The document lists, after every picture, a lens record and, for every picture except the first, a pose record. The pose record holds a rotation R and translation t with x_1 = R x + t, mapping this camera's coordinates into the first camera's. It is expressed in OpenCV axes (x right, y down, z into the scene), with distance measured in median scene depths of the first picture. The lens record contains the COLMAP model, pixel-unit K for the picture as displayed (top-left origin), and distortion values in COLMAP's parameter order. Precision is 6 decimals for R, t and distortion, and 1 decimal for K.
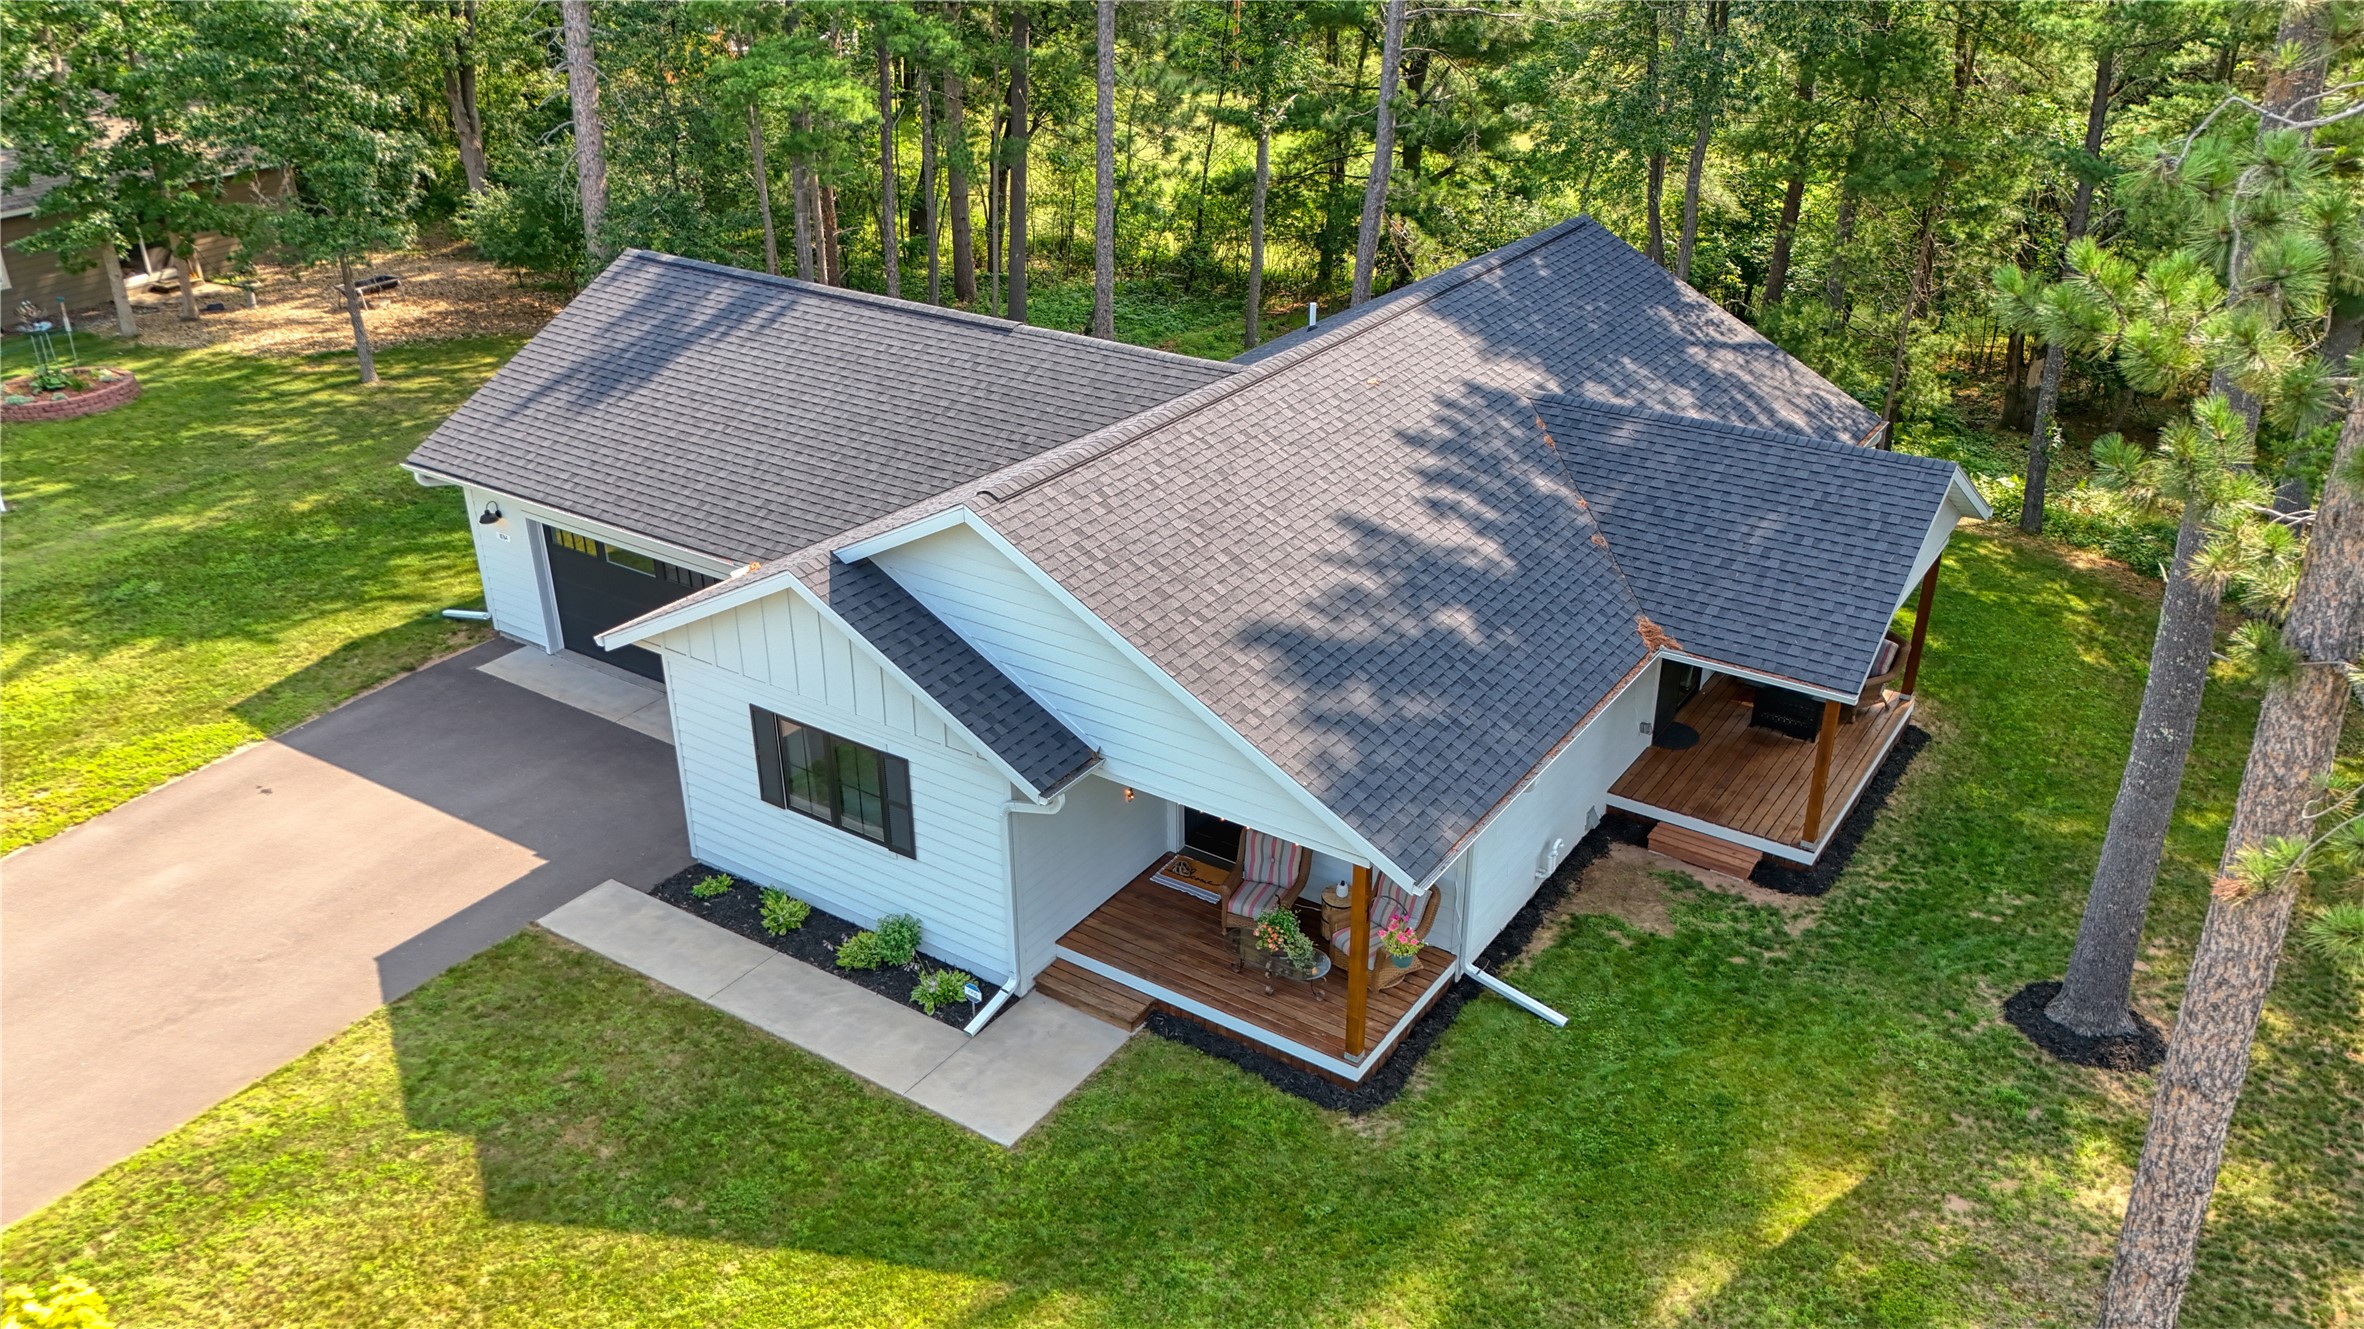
lens RADIAL K [[1766.1, 0, 1197.3], [0, 1766.1, 671.0], [0, 0, 1]] dist [0.042783, -0.039947]
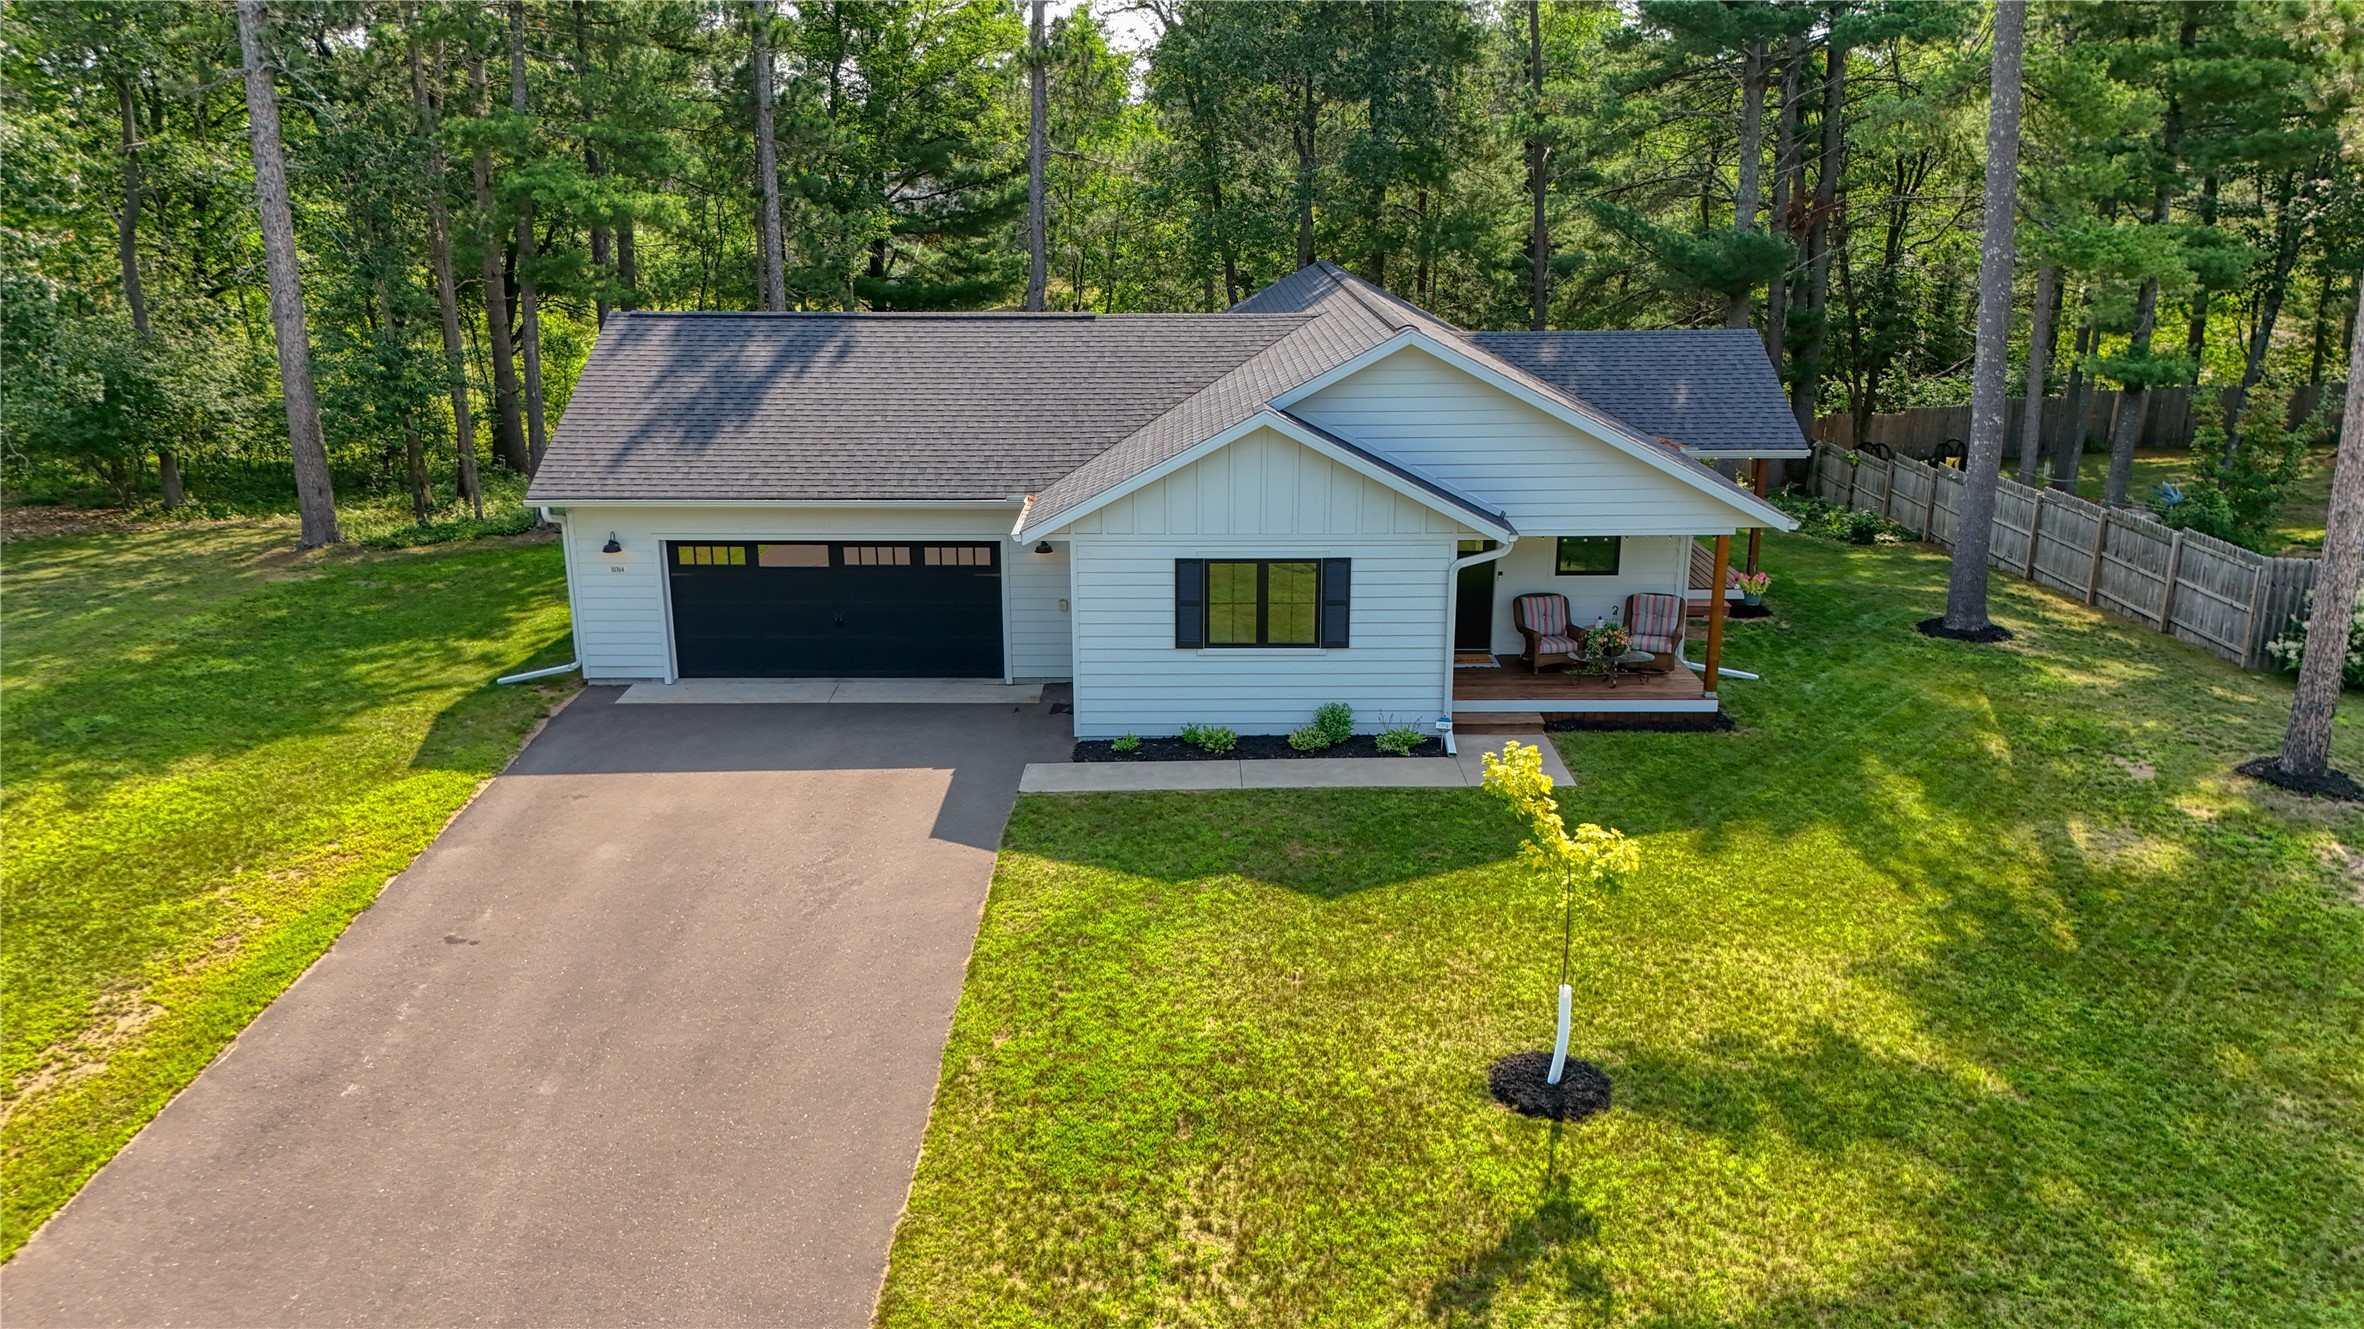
lens RADIAL K [[1766.1, 0, 1180.0], [0, 1766.1, 667.2], [0, 0, 1]] dist [0.042783, -0.039947]
pose [[0.836664, -0.157747, 0.524508, -0.923820], [0.245588, 0.964012, -0.101818, 0.220342], [-0.489571, 0.214001, 0.845295, 0.014505]]
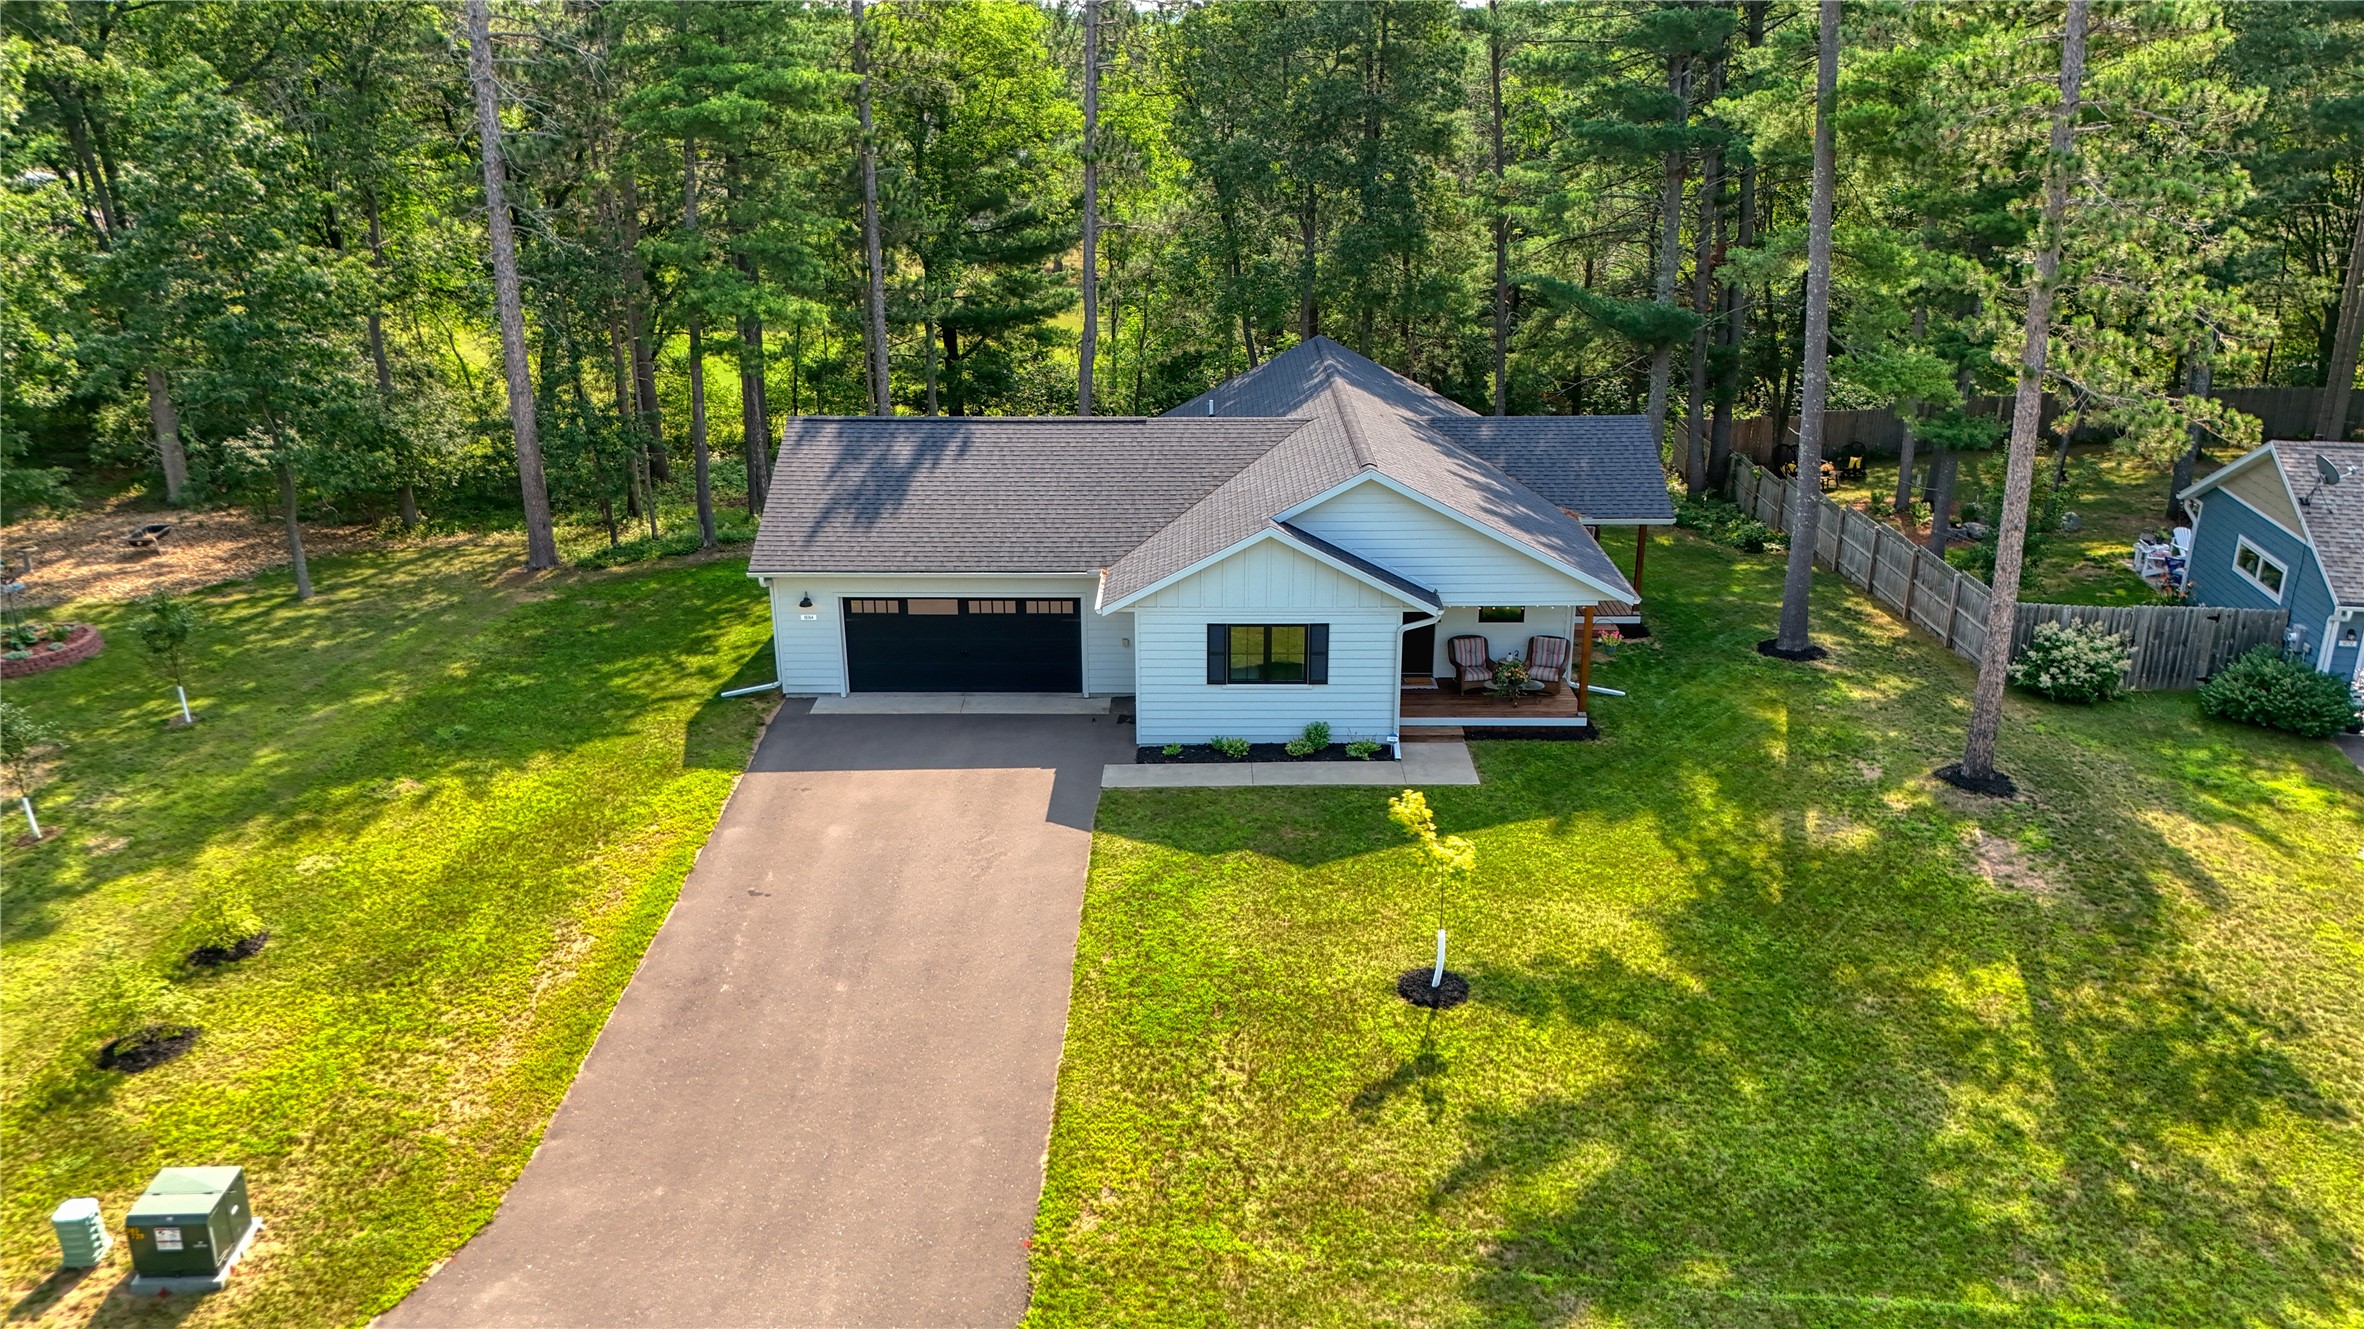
lens RADIAL K [[1766.1, 0, 1169.5], [0, 1766.1, 655.6], [0, 0, 1]] dist [0.042783, -0.039947]
pose [[0.844355, -0.185827, 0.502527, -1.204107], [0.244152, 0.968333, -0.052155, 0.134904], [-0.476922, 0.166730, 0.862987, -0.476168]]
